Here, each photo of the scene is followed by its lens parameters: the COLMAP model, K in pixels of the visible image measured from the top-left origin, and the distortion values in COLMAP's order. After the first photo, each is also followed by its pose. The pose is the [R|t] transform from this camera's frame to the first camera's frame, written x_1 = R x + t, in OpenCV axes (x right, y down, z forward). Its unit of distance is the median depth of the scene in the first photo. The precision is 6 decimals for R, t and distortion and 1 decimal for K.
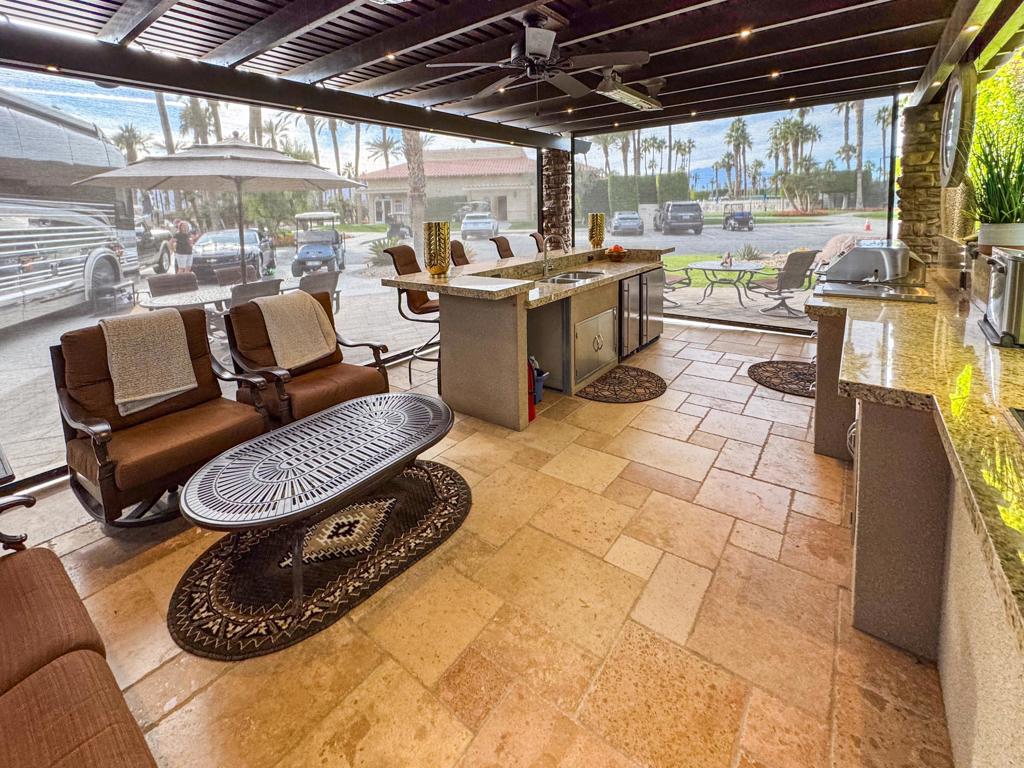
lens RADIAL K [[457.7, 0, 539.4], [0, 457.7, 255.3], [0, 0, 1]] dist [-0.006520, -0.000063]
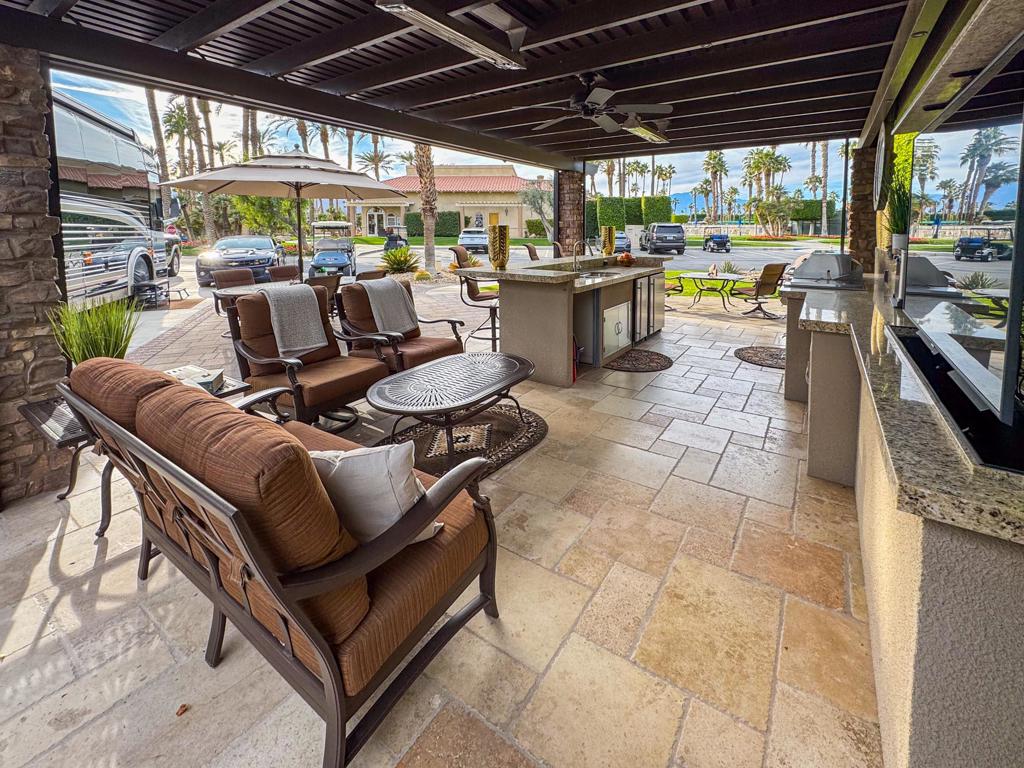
lens RADIAL K [[456.9, 0, 559.2], [0, 456.9, 259.0], [0, 0, 1]] dist [-0.001372, -0.000027]
pose [[0.996219, 0.024058, 0.083485, -0.017194], [-0.021217, 0.999171, -0.034754, 0.005637], [-0.084252, 0.032852, 0.995903, -0.029376]]
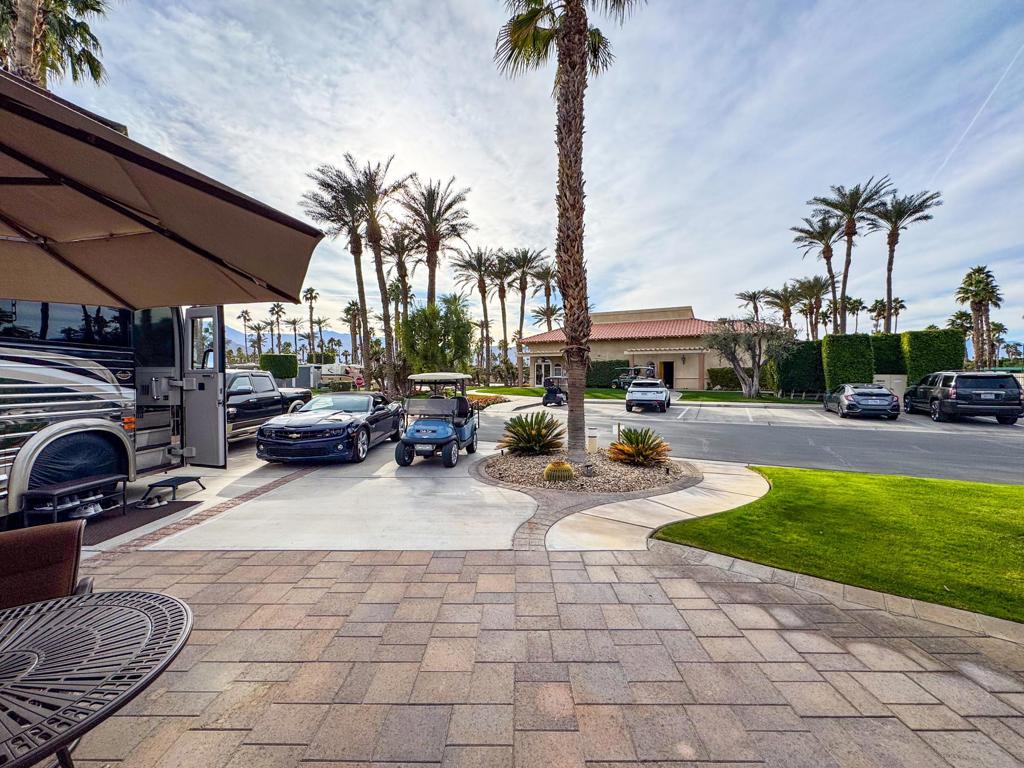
lens RADIAL K [[411.3, 0, 516.6], [0, 411.3, 382.1], [0, 0, 1]] dist [0.001383, -0.000110]
pose [[0.921088, 0.033562, -0.387905, -0.038510], [-0.064993, 0.995553, -0.068190, -0.013331], [0.383892, 0.088020, 0.919173, 0.134857]]
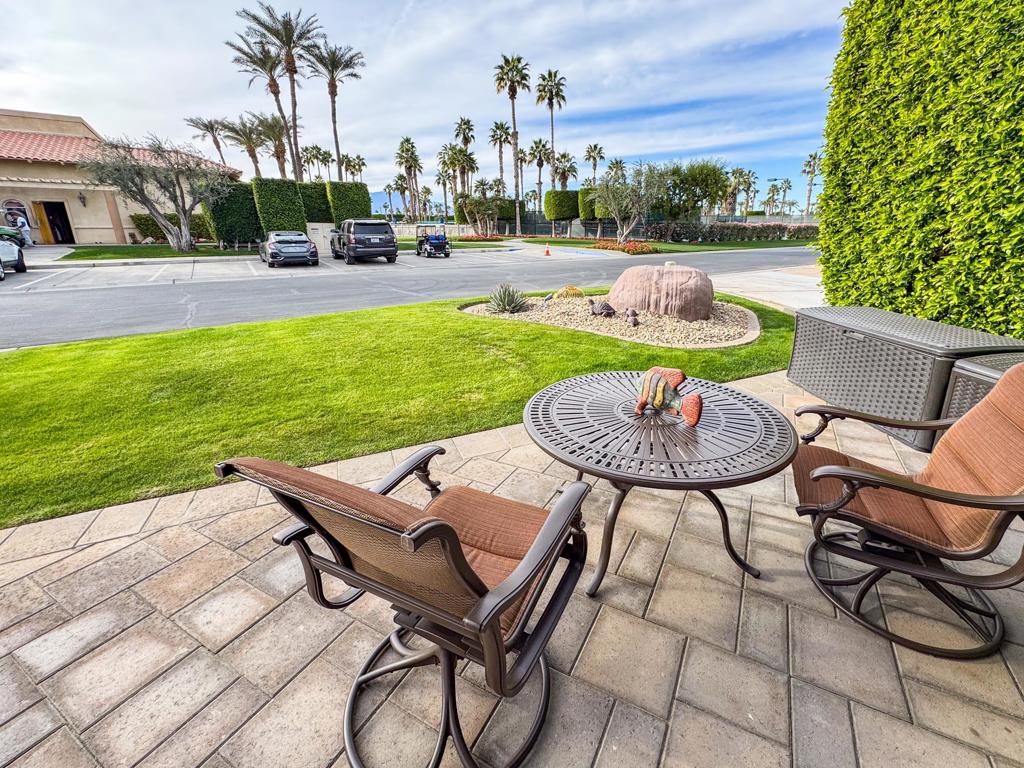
lens RADIAL K [[432.5, 0, 533.8], [0, 432.5, 344.5], [0, 0, 1]] dist [-0.003978, 0.000598]
pose [[0.776872, -0.136663, 0.614649, 0.033526], [0.043369, 0.985458, 0.164293, -0.011237], [-0.628164, -0.100978, 0.771501, 0.151353]]
